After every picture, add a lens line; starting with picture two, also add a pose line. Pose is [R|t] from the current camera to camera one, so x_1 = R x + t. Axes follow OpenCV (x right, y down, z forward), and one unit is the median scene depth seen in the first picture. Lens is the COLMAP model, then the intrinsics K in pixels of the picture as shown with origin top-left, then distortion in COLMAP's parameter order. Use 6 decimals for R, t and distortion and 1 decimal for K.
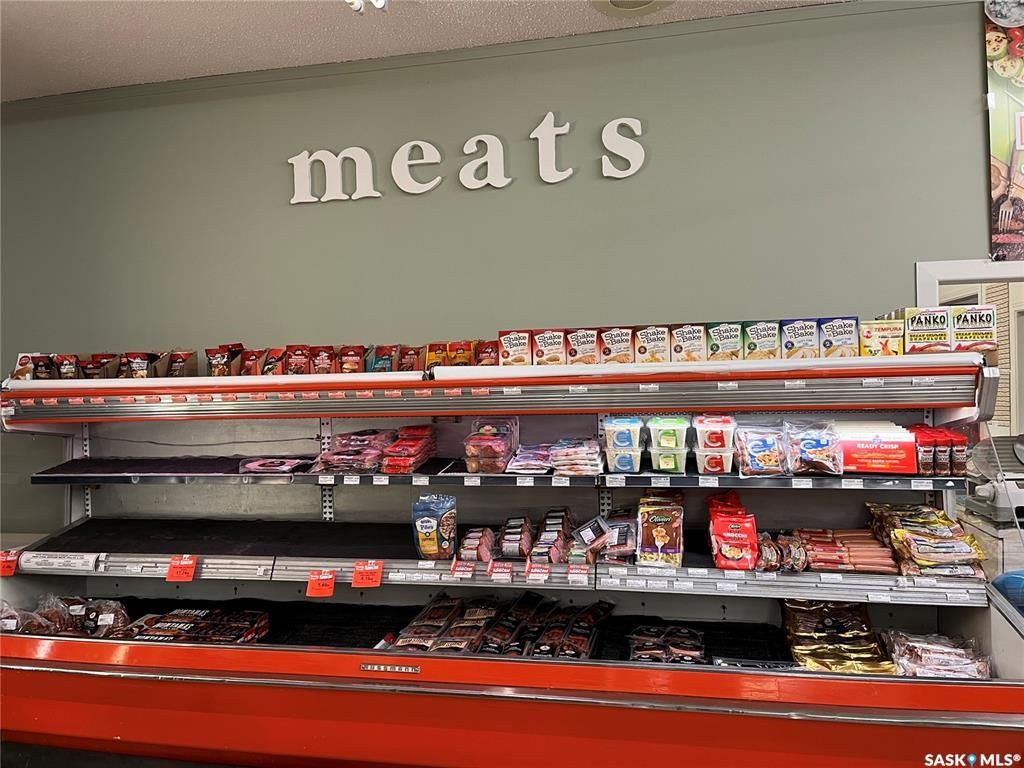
lens RADIAL K [[778.0, 0, 512.2], [0, 778.0, 383.7], [0, 0, 1]] dist [0.057149, -0.073665]
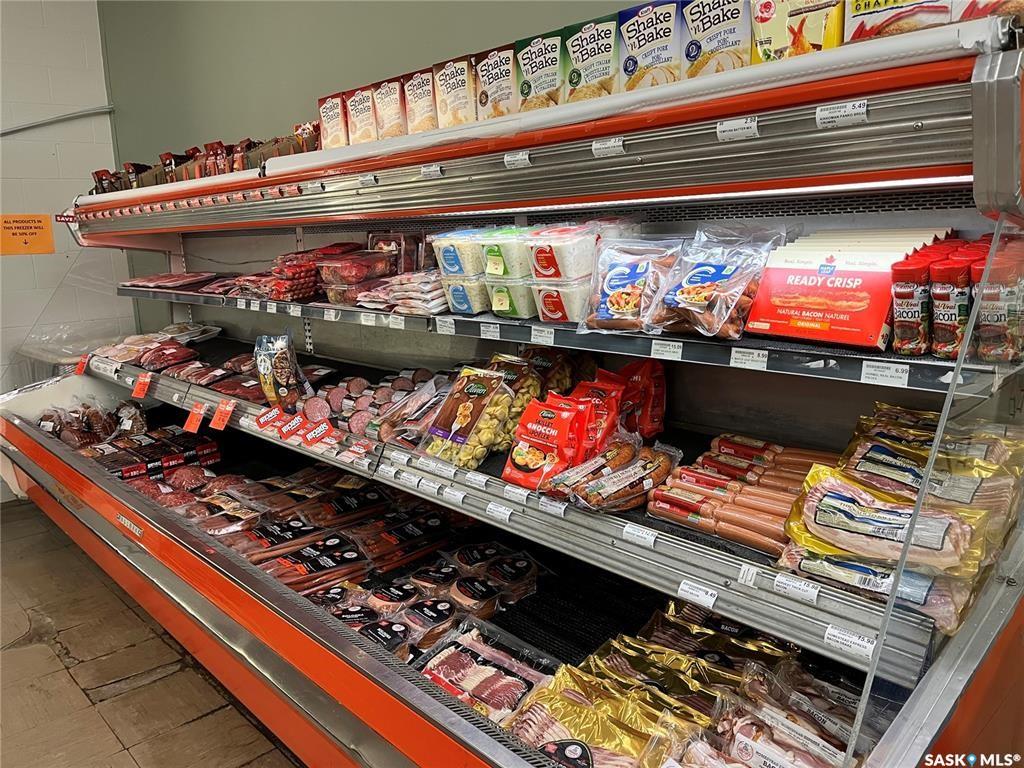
lens RADIAL K [[778.0, 0, 511.4], [0, 778.0, 383.5], [0, 0, 1]] dist [0.057149, -0.073665]
pose [[0.821624, 0.105797, -0.560126, 0.576954], [0.008275, 0.980308, 0.197300, 0.046768], [0.569970, -0.166742, 0.804569, 0.526415]]
